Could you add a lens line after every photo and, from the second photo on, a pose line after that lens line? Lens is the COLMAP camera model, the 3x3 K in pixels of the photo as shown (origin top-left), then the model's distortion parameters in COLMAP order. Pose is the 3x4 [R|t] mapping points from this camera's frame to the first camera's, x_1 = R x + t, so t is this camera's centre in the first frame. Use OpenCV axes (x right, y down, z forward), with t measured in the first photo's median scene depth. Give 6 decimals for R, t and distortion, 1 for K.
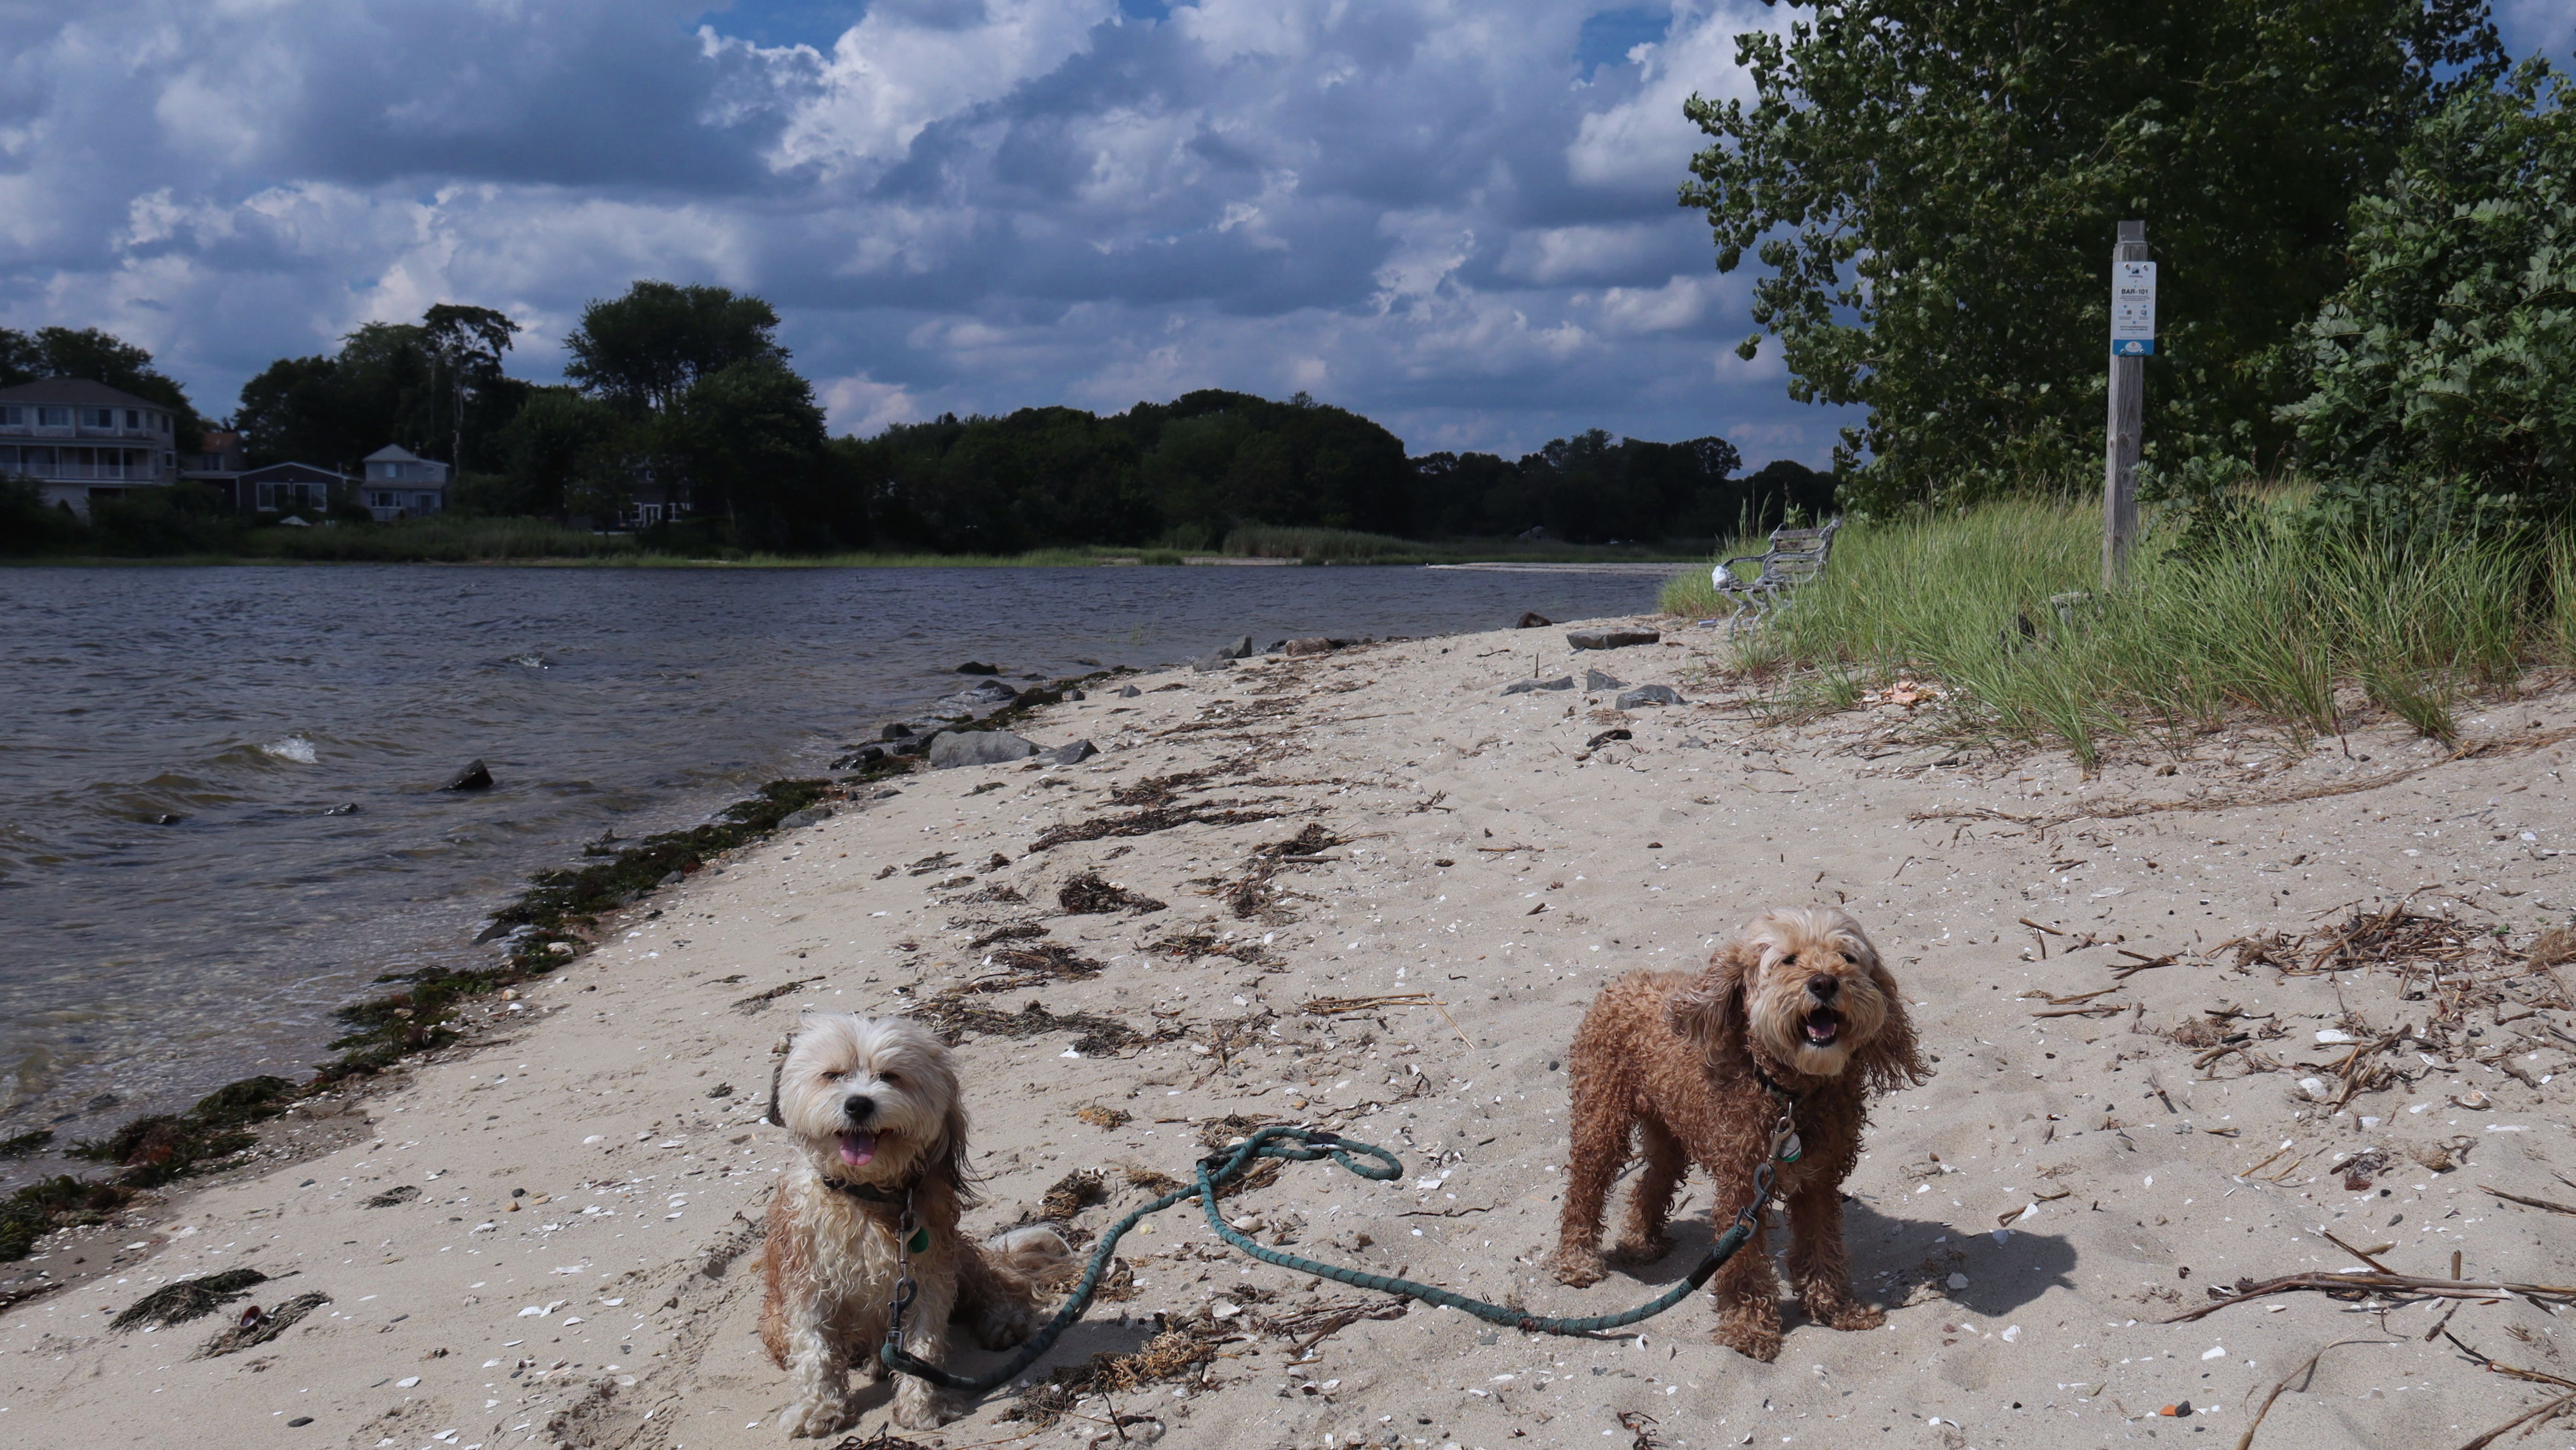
lens RADIAL K [[2339.5, 0, 1281.4], [0, 2339.5, 731.5], [0, 0, 1]] dist [-0.032642, 0.000000]
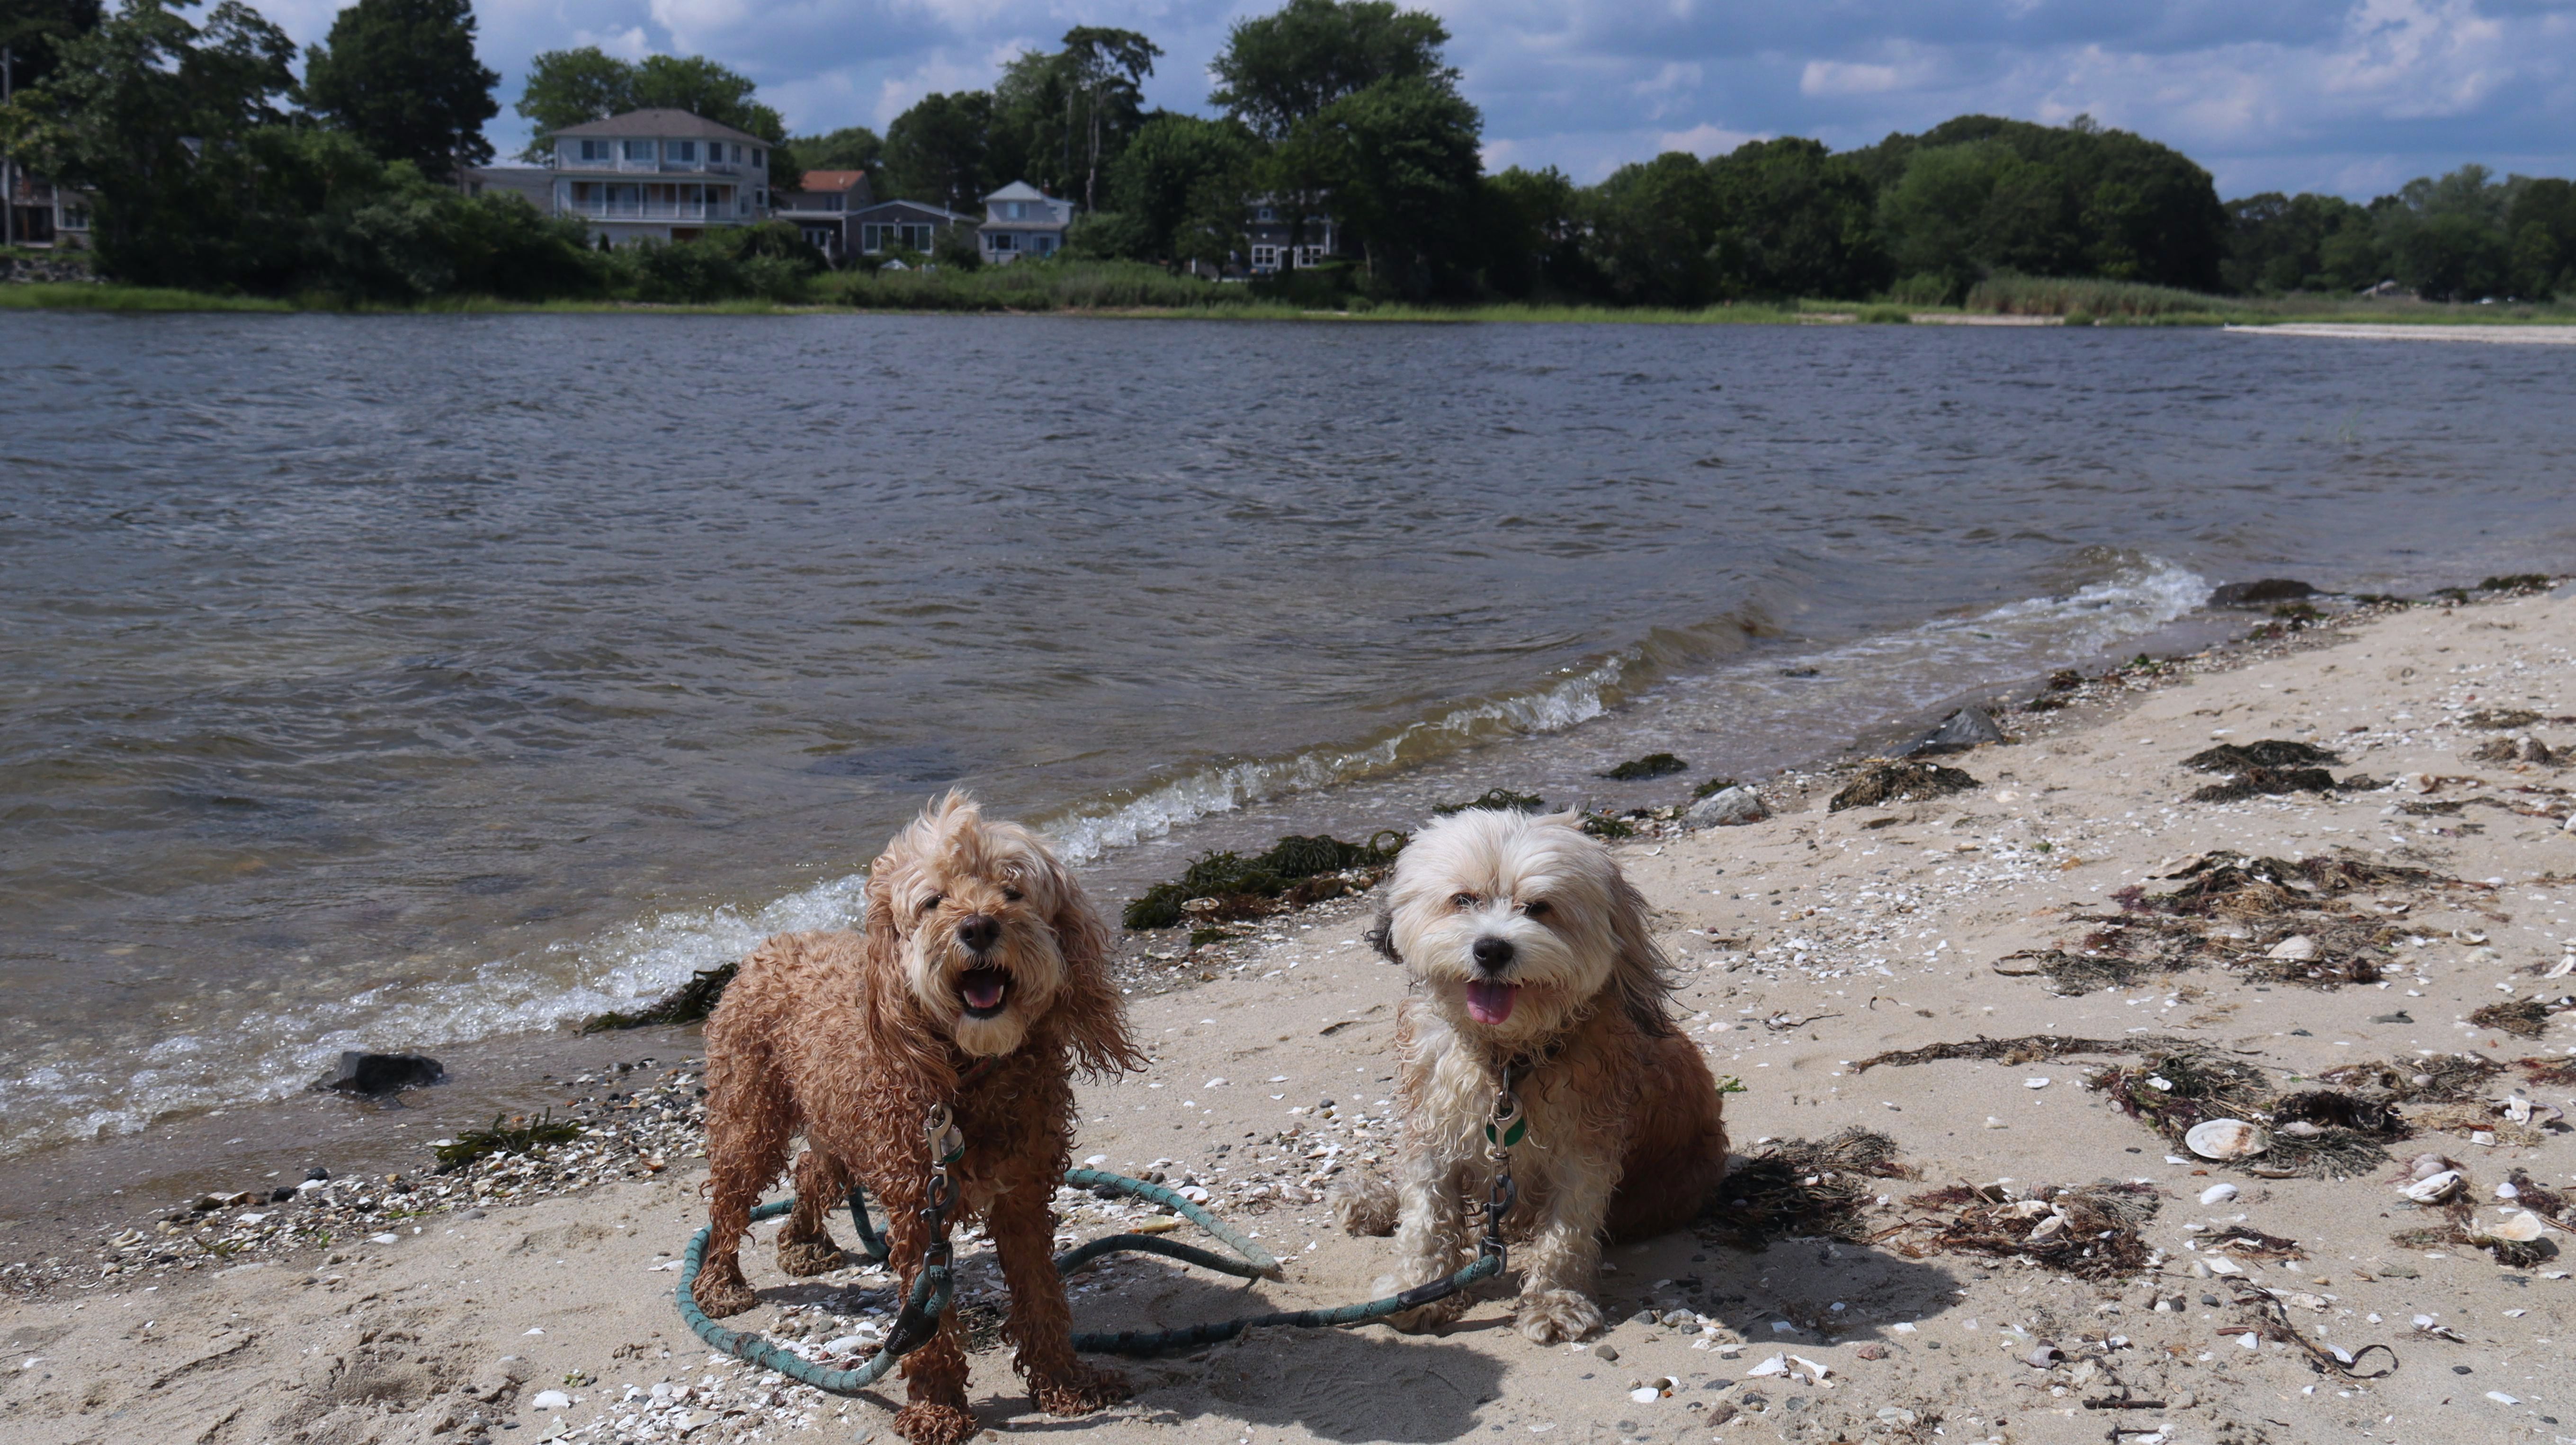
lens RADIAL K [[2339.0, 0, 1261.3], [0, 2339.0, 694.1], [0, 0, 1]] dist [-0.032642, 0.000000]
pose [[0.942926, 0.059475, -0.327647, 0.019571], [-0.030999, 0.995326, 0.091460, -0.009601], [0.331555, -0.076083, 0.940363, 0.147510]]
